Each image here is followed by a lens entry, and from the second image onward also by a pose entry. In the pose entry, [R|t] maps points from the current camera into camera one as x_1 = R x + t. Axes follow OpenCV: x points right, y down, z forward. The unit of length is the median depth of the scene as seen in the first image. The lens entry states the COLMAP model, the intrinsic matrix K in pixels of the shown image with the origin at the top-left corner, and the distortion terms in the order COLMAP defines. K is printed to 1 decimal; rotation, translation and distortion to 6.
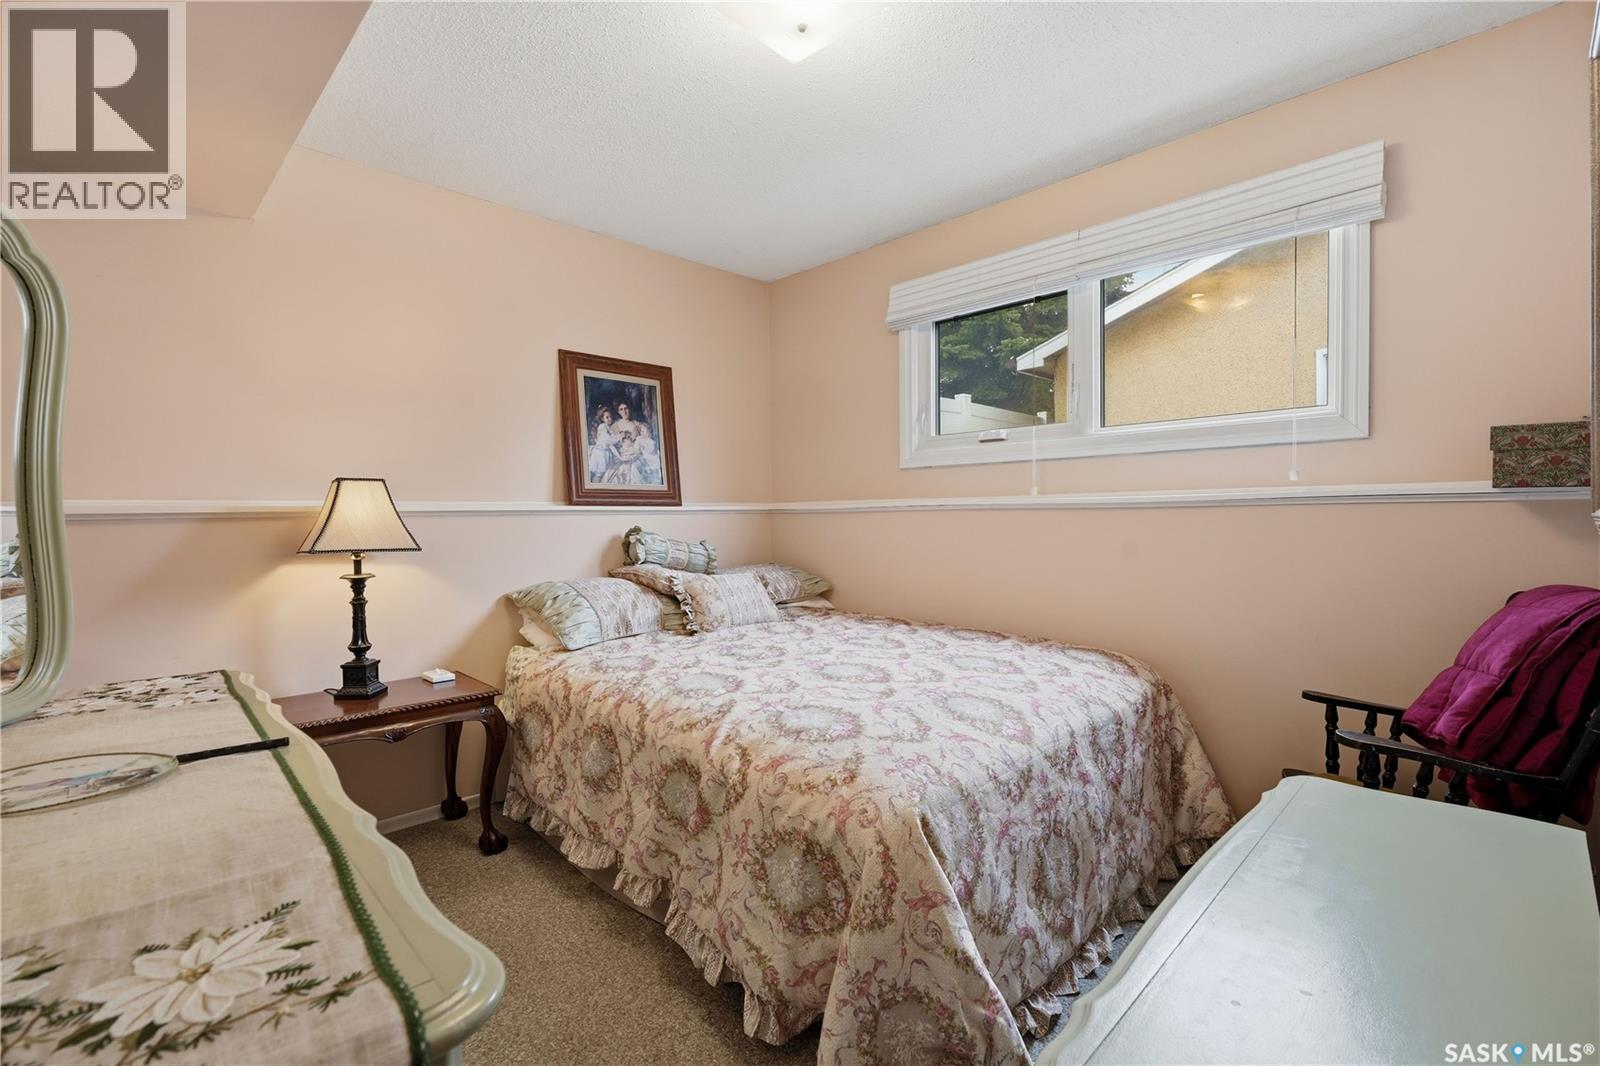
lens RADIAL K [[717.8, 0, 794.4], [0, 717.8, 528.5], [0, 0, 1]] dist [0.001402, 0.000055]
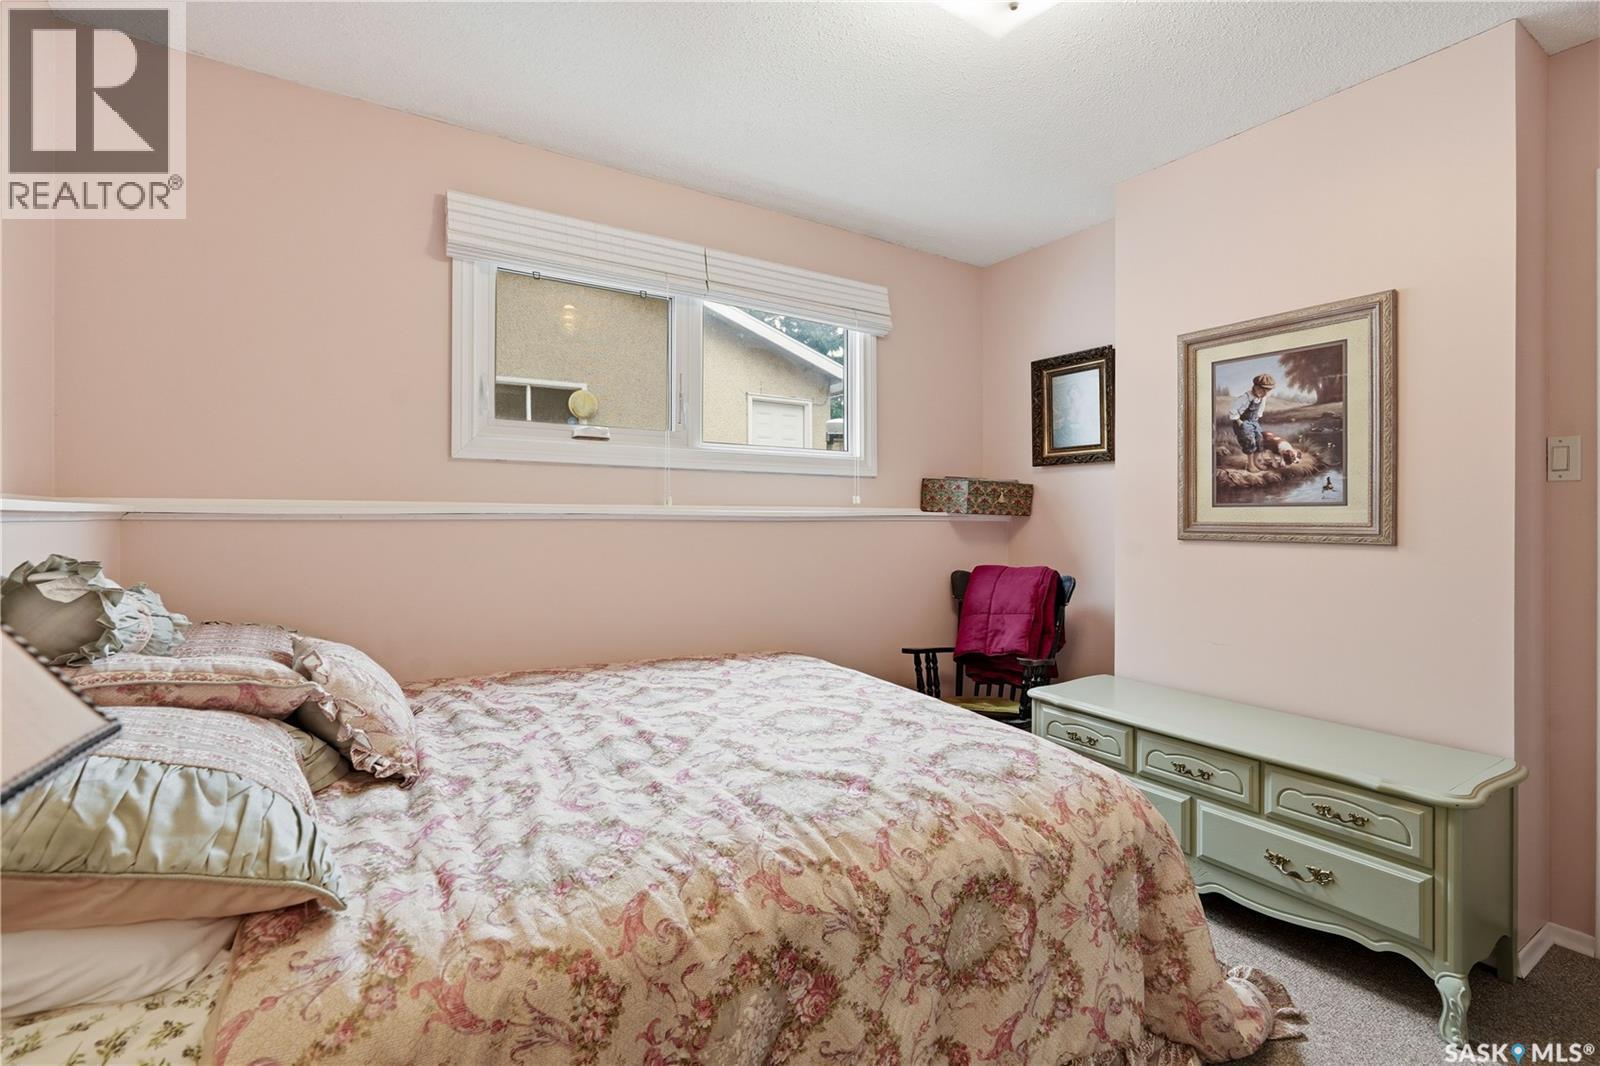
lens RADIAL K [[717.8, 0, 796.2], [0, 717.8, 527.3], [0, 0, 1]] dist [0.001402, 0.000055]
pose [[0.212852, 0.001489, 0.977083, -0.693352], [0.011625, 0.999924, -0.004056, -0.015764], [-0.977015, 0.012221, 0.212819, 0.805037]]
